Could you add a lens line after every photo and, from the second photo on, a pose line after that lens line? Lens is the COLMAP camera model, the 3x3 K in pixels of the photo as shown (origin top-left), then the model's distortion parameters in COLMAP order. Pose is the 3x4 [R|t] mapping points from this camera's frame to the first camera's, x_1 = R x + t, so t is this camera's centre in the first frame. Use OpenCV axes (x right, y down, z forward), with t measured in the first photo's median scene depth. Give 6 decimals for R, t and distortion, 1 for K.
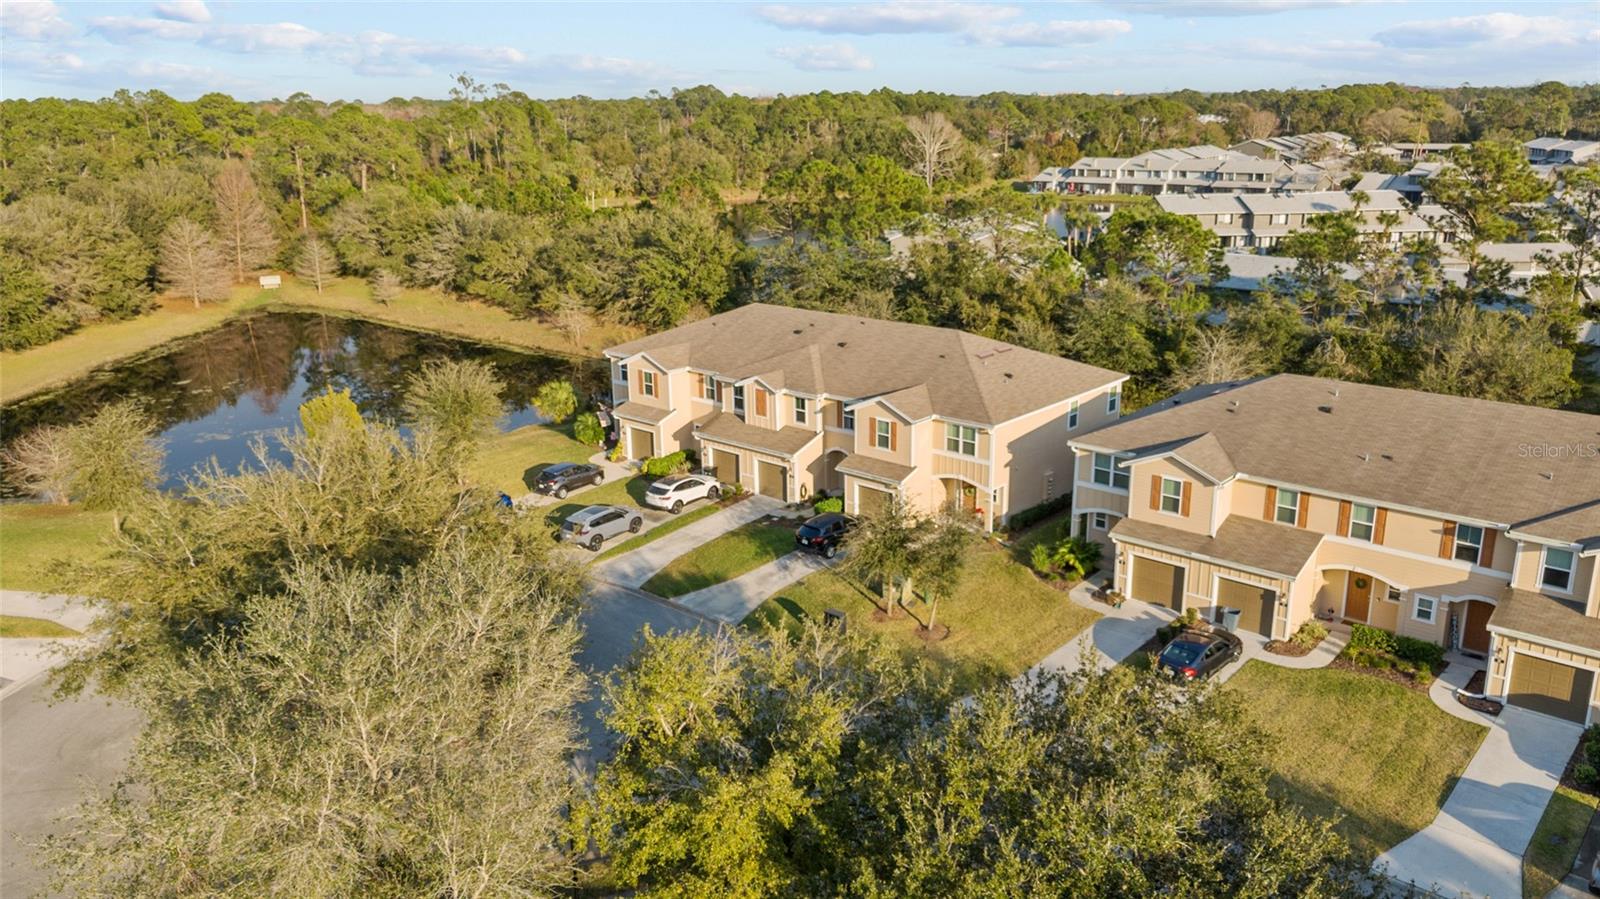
lens RADIAL K [[1178.4, 0, 800.0], [0, 1178.4, 449.5], [0, 0, 1]] dist [0.044342, -0.044652]
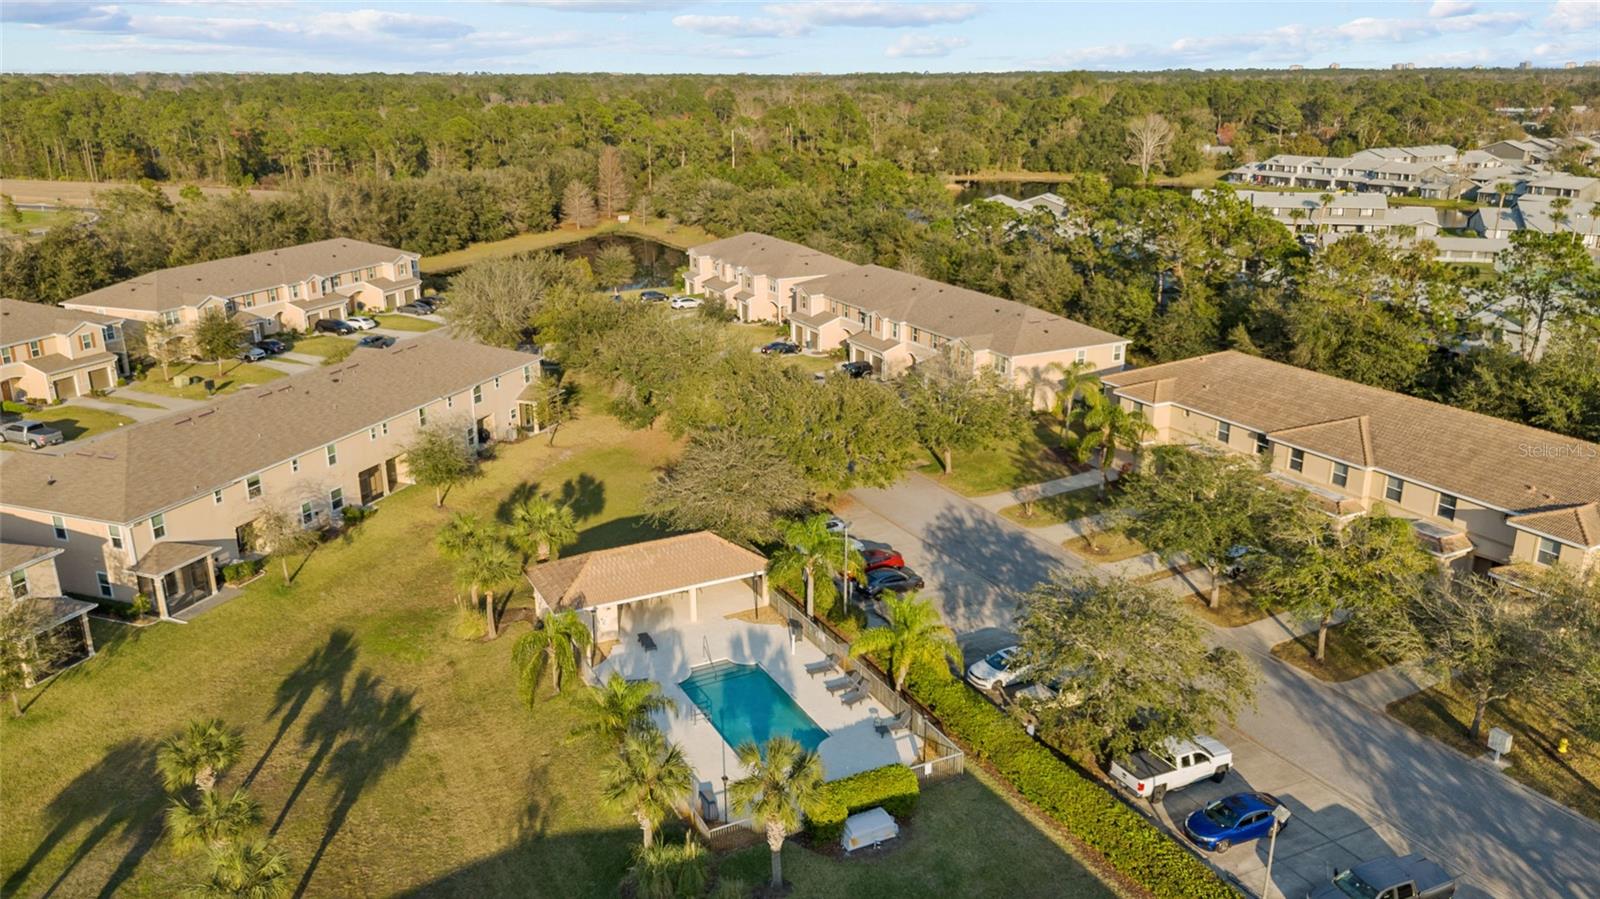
lens RADIAL K [[1178.4, 0, 800.0], [0, 1178.4, 449.5], [0, 0, 1]] dist [0.044342, -0.044652]
pose [[0.932159, 0.118157, -0.342226, 0.572404], [-0.109830, 0.992990, 0.043684, 0.120607], [0.344988, -0.003134, 0.938602, -0.712503]]
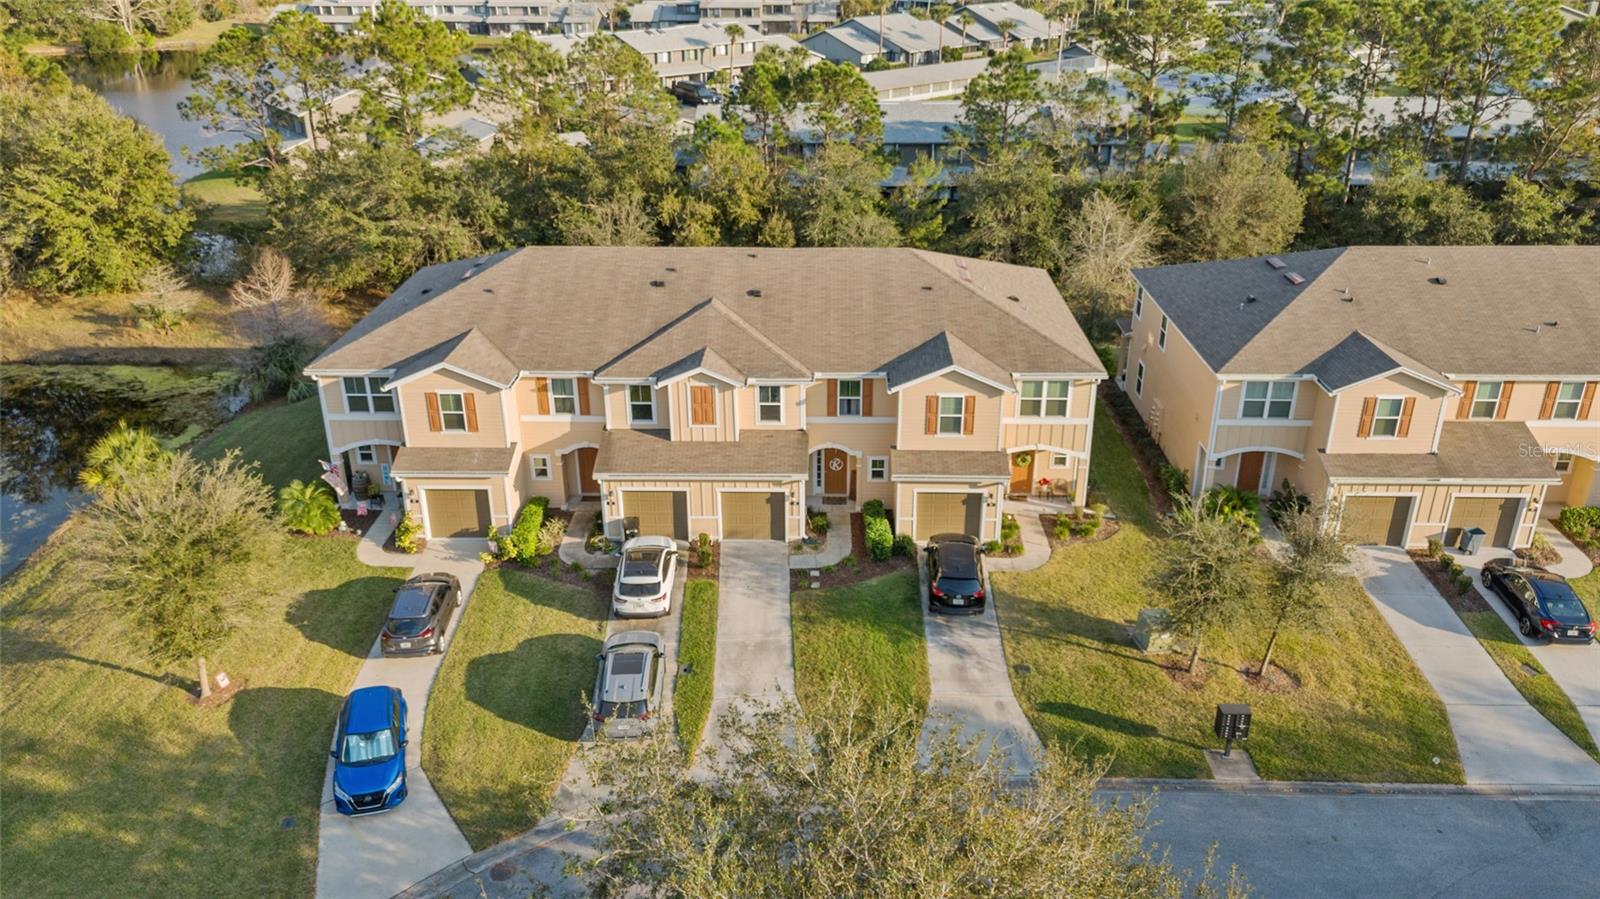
lens RADIAL K [[1178.4, 0, 800.0], [0, 1178.4, 449.5], [0, 0, 1]] dist [0.044342, -0.044652]
pose [[0.761268, -0.255718, 0.595885, -0.222864], [0.176429, 0.965970, 0.189140, -0.074949], [-0.623974, -0.038855, 0.780479, 0.266917]]
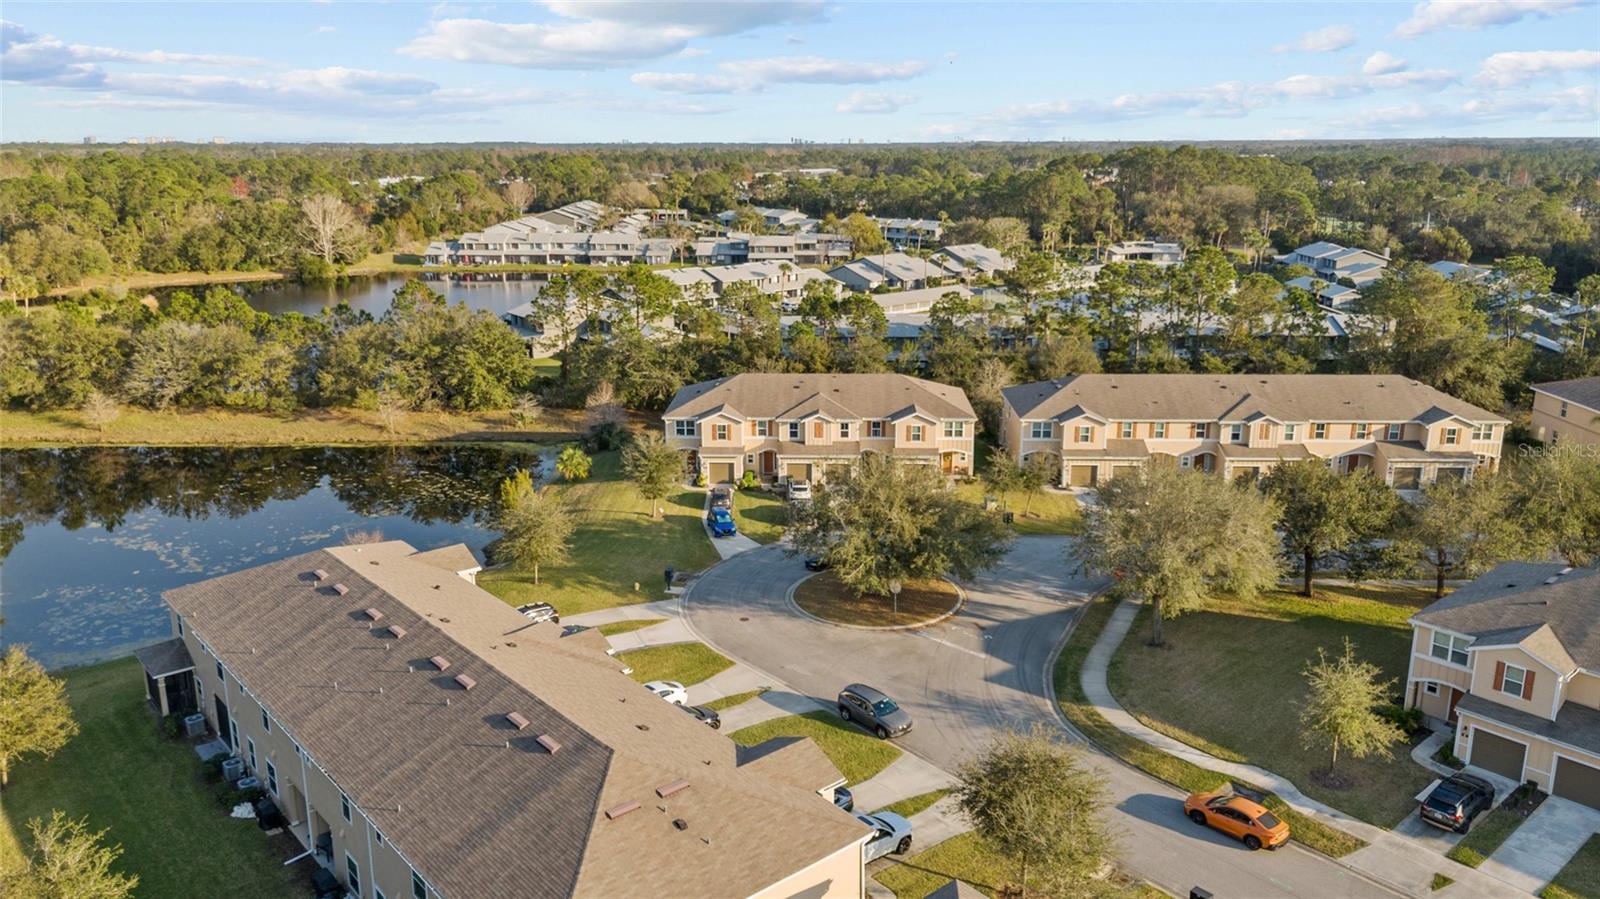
lens RADIAL K [[1178.4, 0, 800.0], [0, 1178.4, 449.5], [0, 0, 1]] dist [0.044342, -0.044652]
pose [[0.763338, -0.148683, 0.628657, -0.634510], [0.172713, 0.984700, 0.023176, -0.032272], [-0.622484, 0.090886, 0.777337, -0.152828]]
